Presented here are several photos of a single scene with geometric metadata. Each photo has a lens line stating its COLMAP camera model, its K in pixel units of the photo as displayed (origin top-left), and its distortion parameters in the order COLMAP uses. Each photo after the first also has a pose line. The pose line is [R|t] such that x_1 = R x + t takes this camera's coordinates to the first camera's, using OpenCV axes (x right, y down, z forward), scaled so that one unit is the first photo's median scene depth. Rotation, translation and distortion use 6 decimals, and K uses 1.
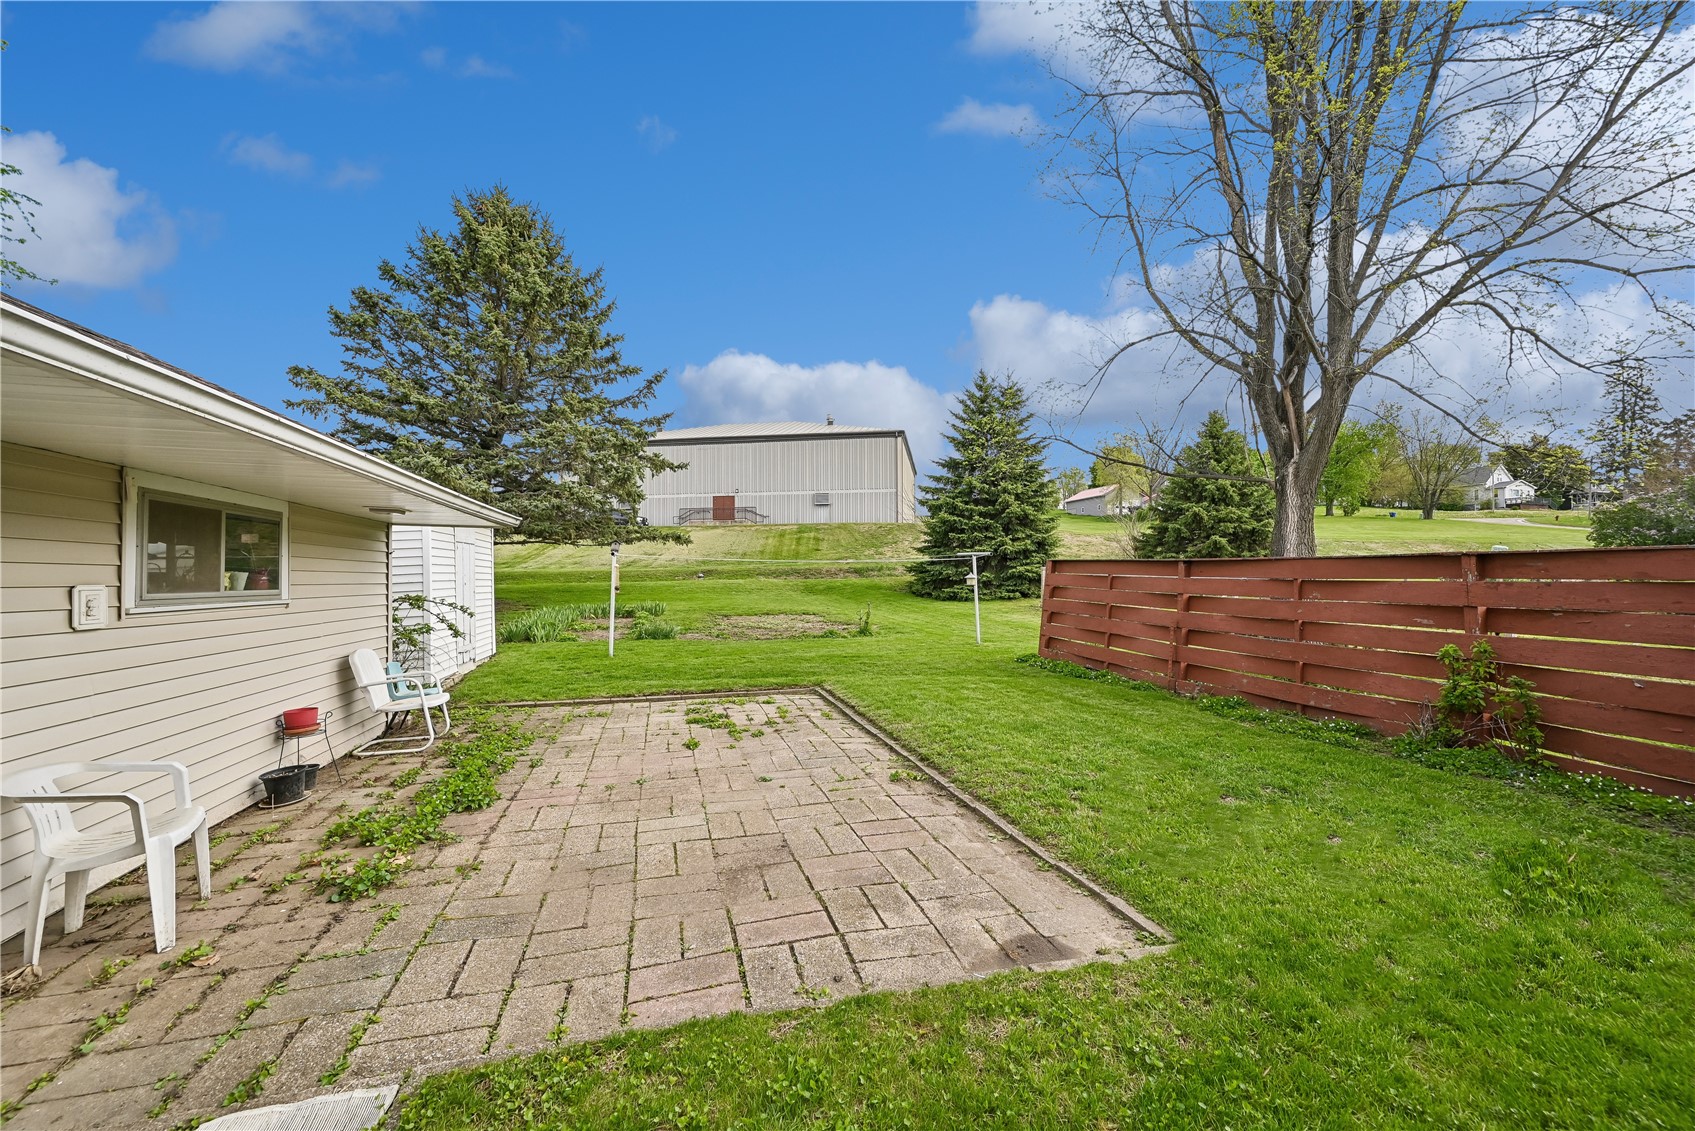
lens RADIAL K [[670.4, 0, 854.1], [0, 670.4, 560.5], [0, 0, 1]] dist [-0.001501, 0.000827]
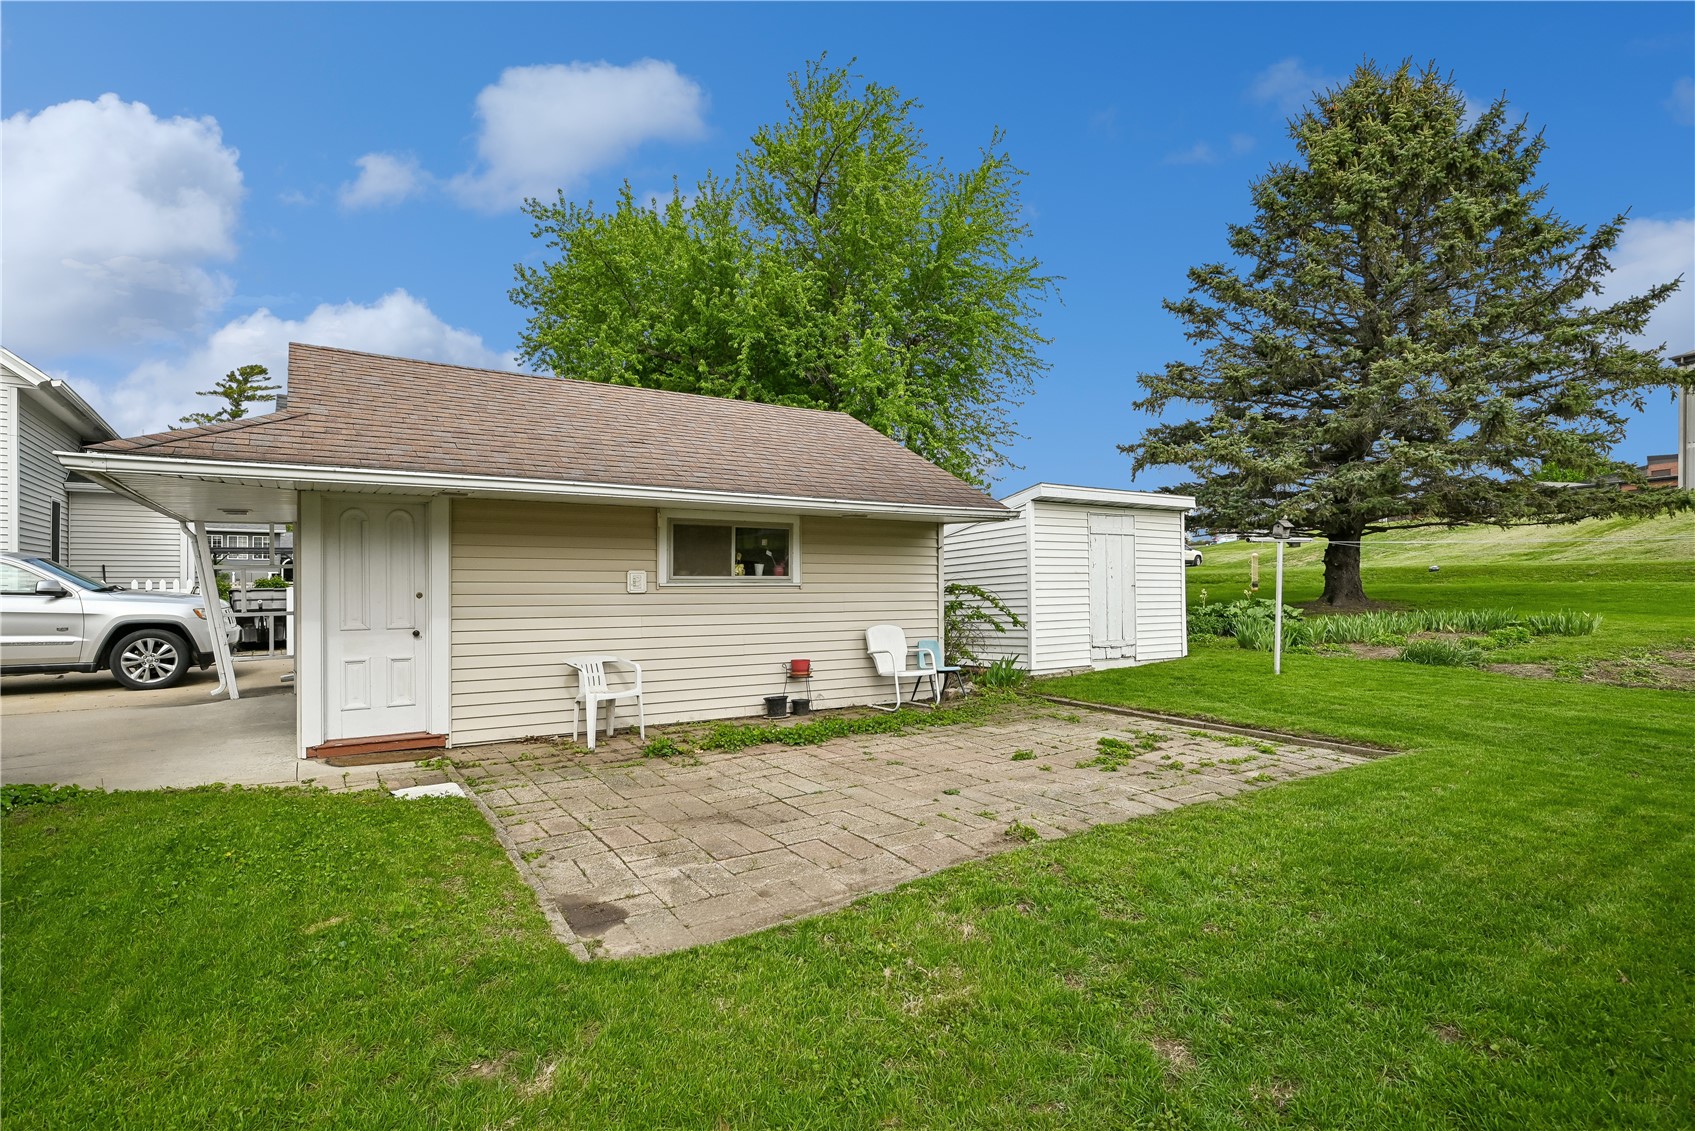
lens RADIAL K [[855.3, 0, 856.7], [0, 855.3, 572.9], [0, 0, 1]] dist [0.000965, 0.000285]
pose [[0.298253, 0.001166, -0.954486, 0.980873], [0.019851, 0.999775, 0.007424, 0.025400], [0.954280, -0.021162, 0.298163, 0.587048]]
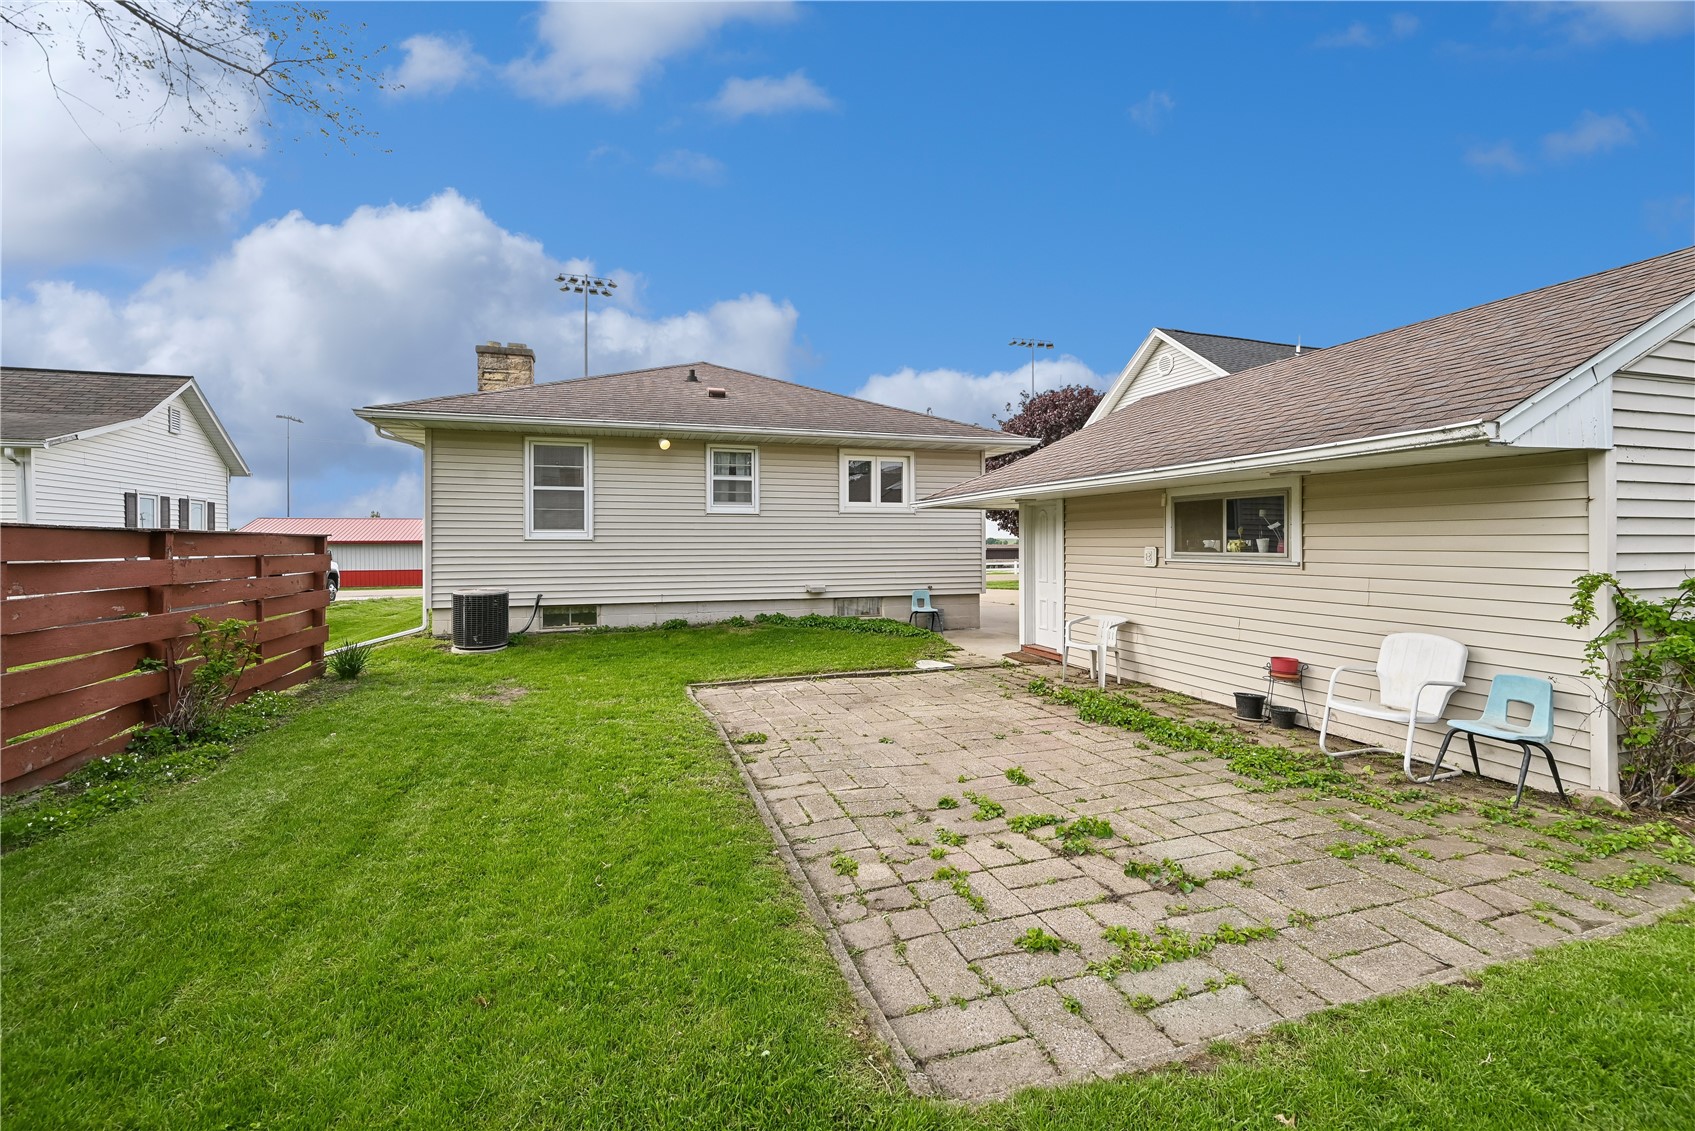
lens RADIAL K [[745.2, 0, 858.9], [0, 745.2, 552.3], [0, 0, 1]] dist [-0.005250, -0.000275]
pose [[-0.998479, 0.011002, -0.054020, -0.028865], [0.011674, 0.999858, -0.012138, 0.049697], [0.053879, -0.012750, -0.998466, 2.297400]]
